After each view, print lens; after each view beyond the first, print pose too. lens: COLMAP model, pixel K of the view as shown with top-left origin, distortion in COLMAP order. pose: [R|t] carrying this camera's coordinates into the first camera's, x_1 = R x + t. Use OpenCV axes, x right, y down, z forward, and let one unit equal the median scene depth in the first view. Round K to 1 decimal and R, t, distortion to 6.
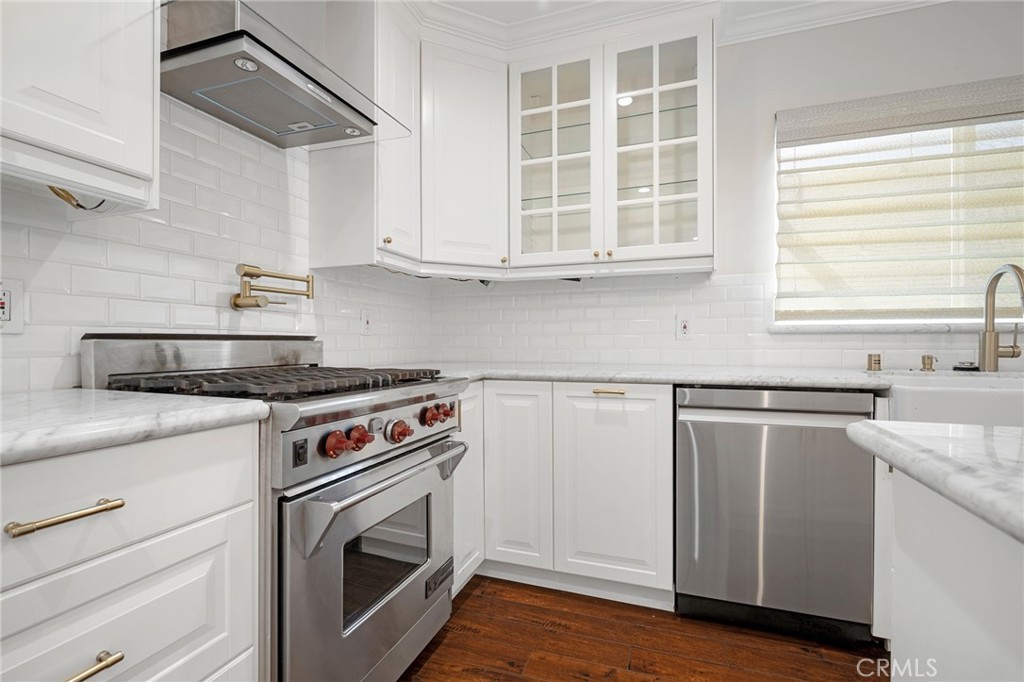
lens RADIAL K [[458.7, 0, 512.0], [0, 458.7, 341.0], [0, 0, 1]] dist [-0.000066, -0.000176]
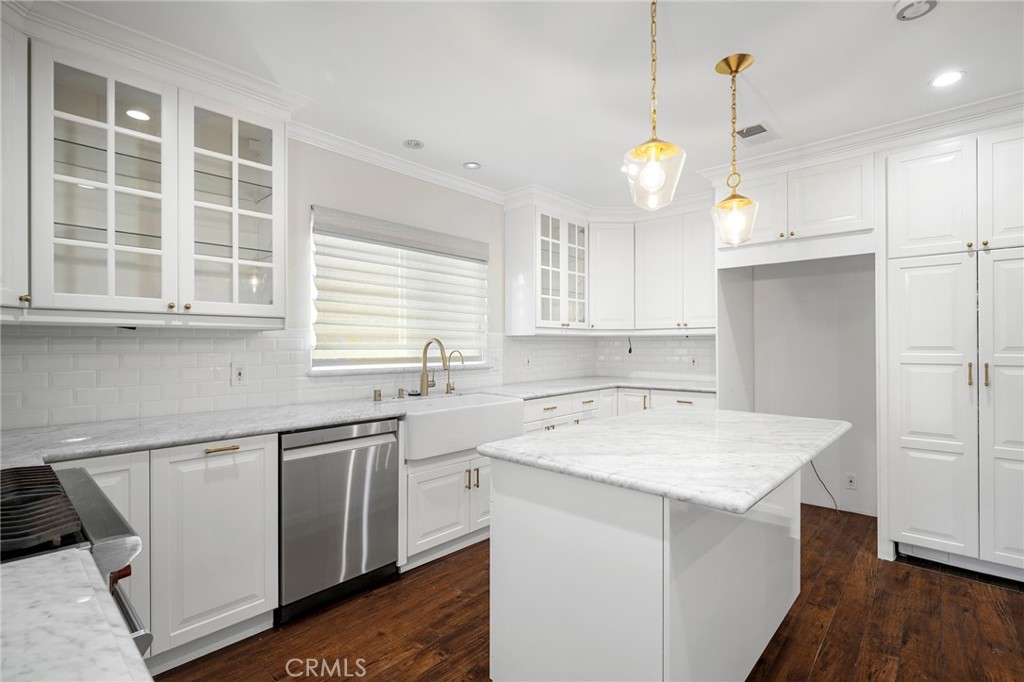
lens RADIAL K [[479.2, 0, 512.0], [0, 479.2, 341.0], [0, 0, 1]] dist [0.001816, -0.000010]
pose [[0.388397, 0.008986, 0.921448, -0.522123], [0.004390, 0.999923, -0.011602, -0.116161], [-0.921482, 0.008552, 0.388328, -0.040396]]
